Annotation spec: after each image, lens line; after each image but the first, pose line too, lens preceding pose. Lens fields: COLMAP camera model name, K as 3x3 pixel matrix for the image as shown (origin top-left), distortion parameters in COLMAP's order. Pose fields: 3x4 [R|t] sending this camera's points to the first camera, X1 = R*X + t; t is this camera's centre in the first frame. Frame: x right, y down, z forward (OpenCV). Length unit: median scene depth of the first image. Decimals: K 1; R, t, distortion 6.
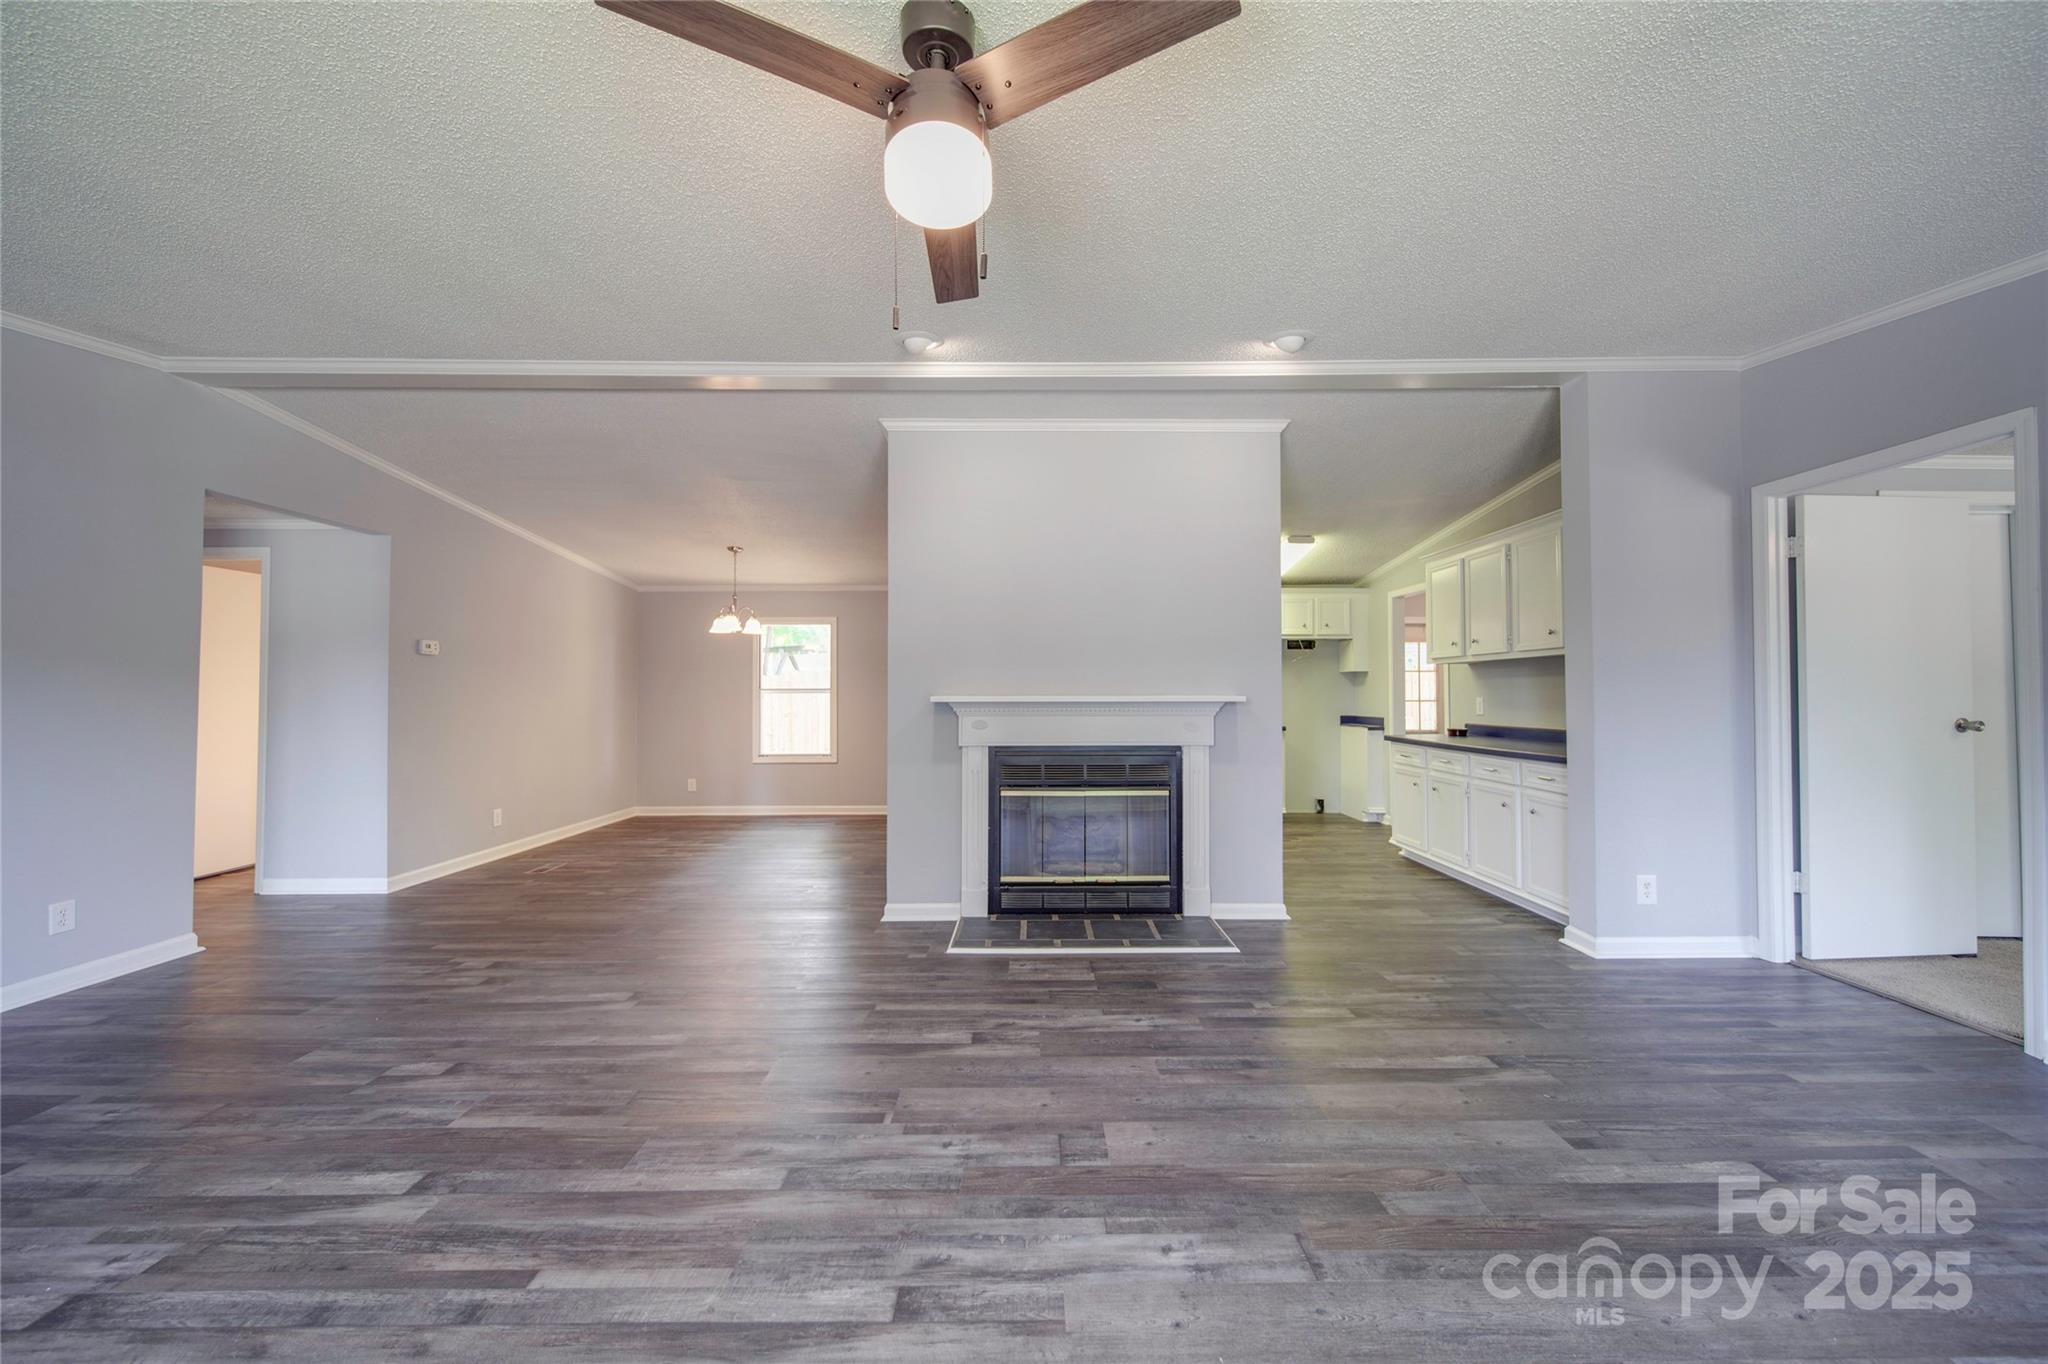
lens RADIAL K [[730.6, 0, 1033.8], [0, 730.6, 682.0], [0, 0, 1]] dist [0.000153, 0.000083]
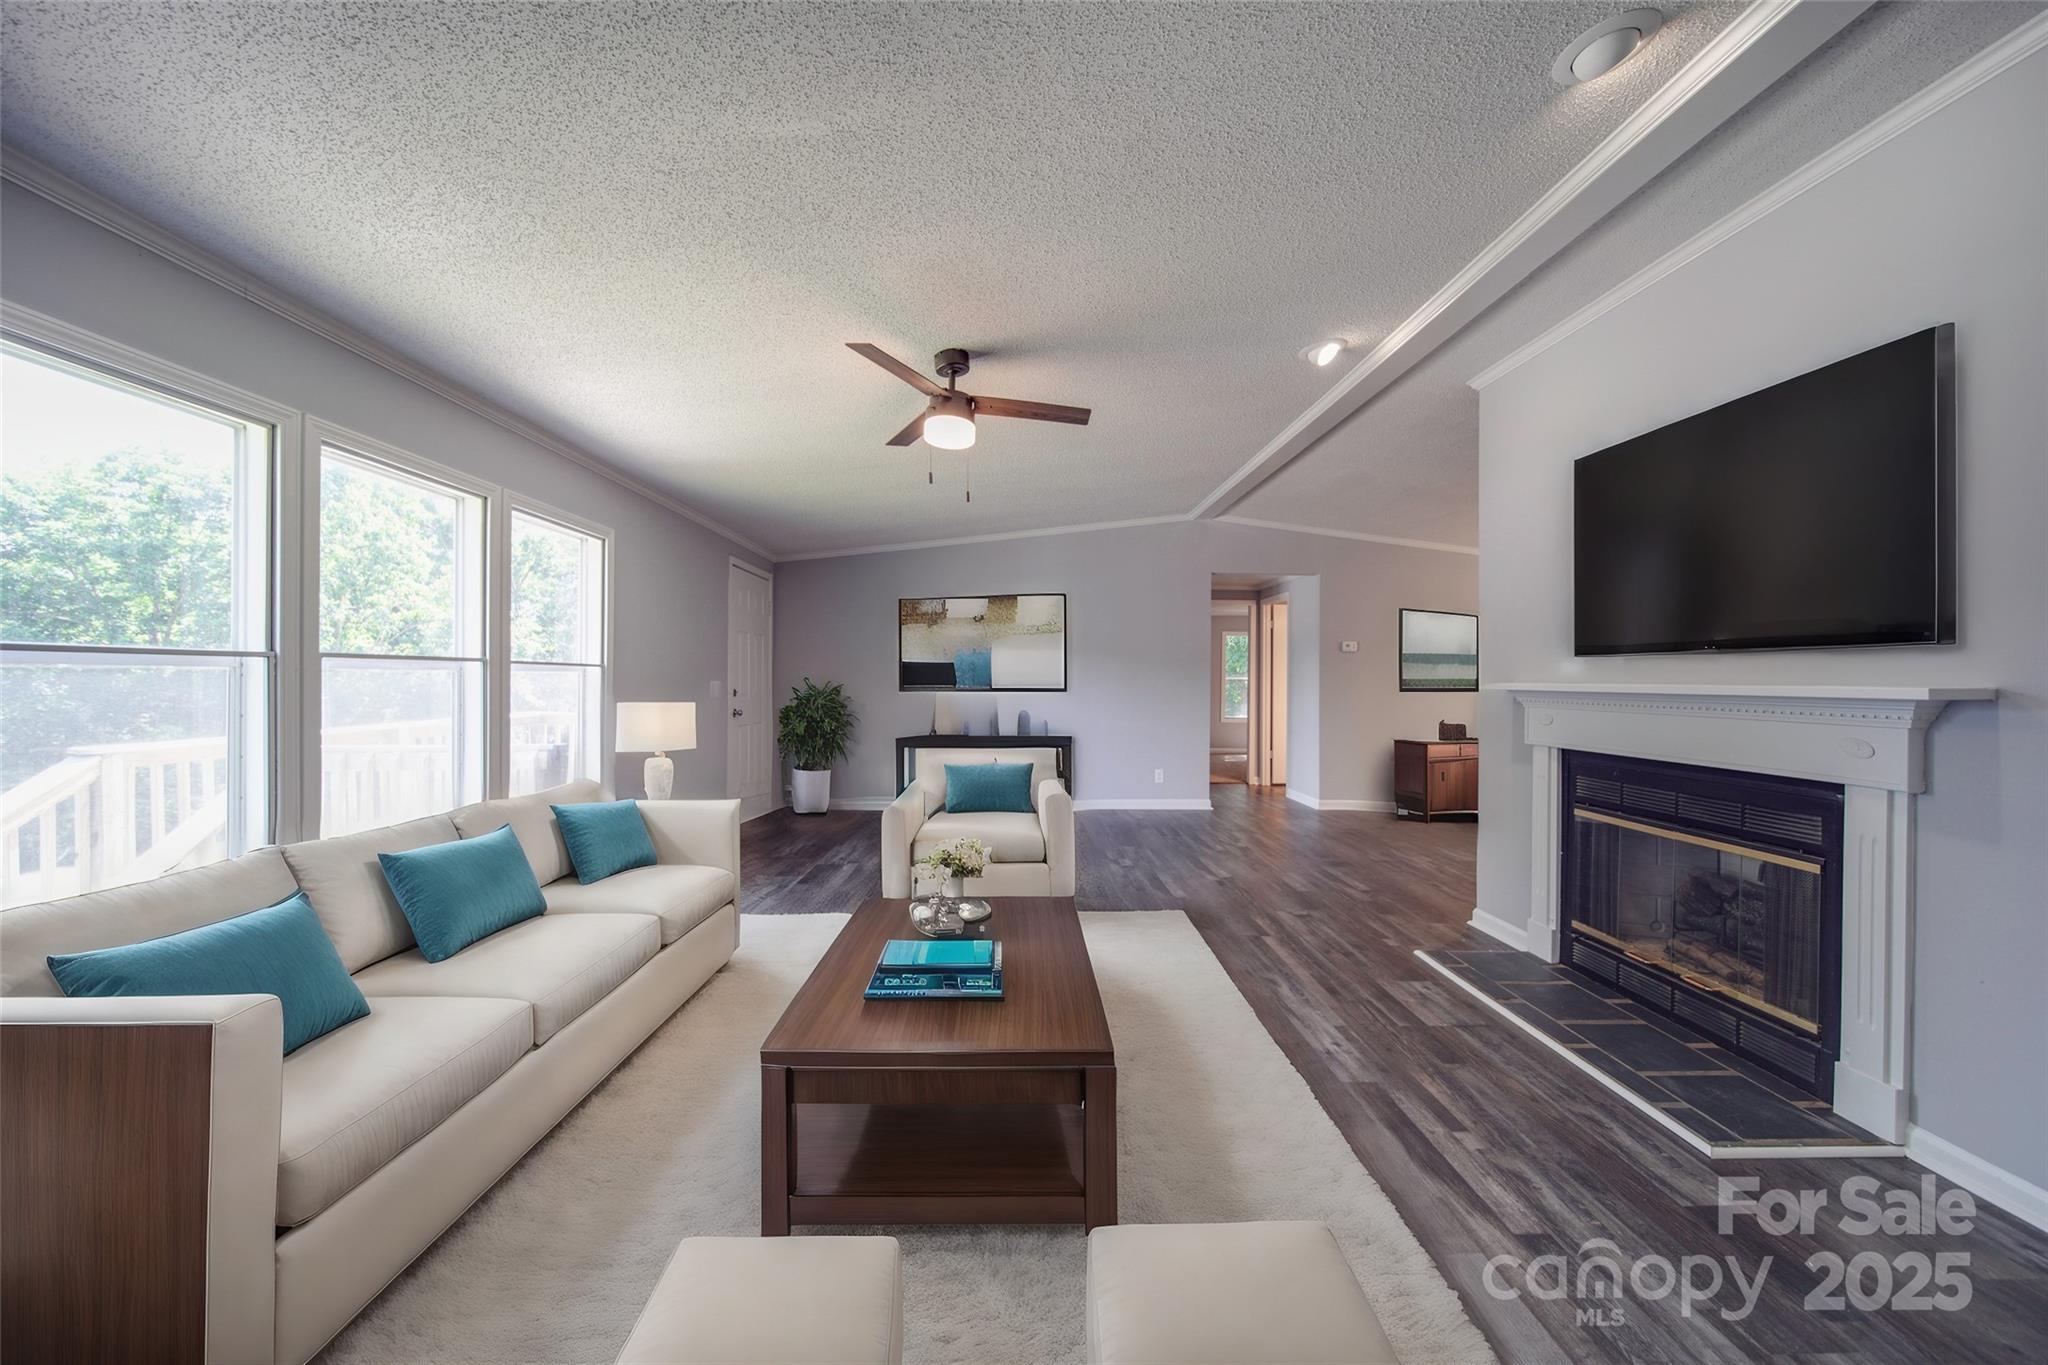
lens RADIAL K [[731.5, 0, 1024.0], [0, 731.5, 682.5], [0, 0, 1]] dist [-0.000644, -0.000068]
pose [[0.009090, 0.007832, -0.999928, 0.855632], [0.009402, 0.999924, 0.007917, 0.008902], [0.999914, -0.009473, 0.009016, 0.511052]]
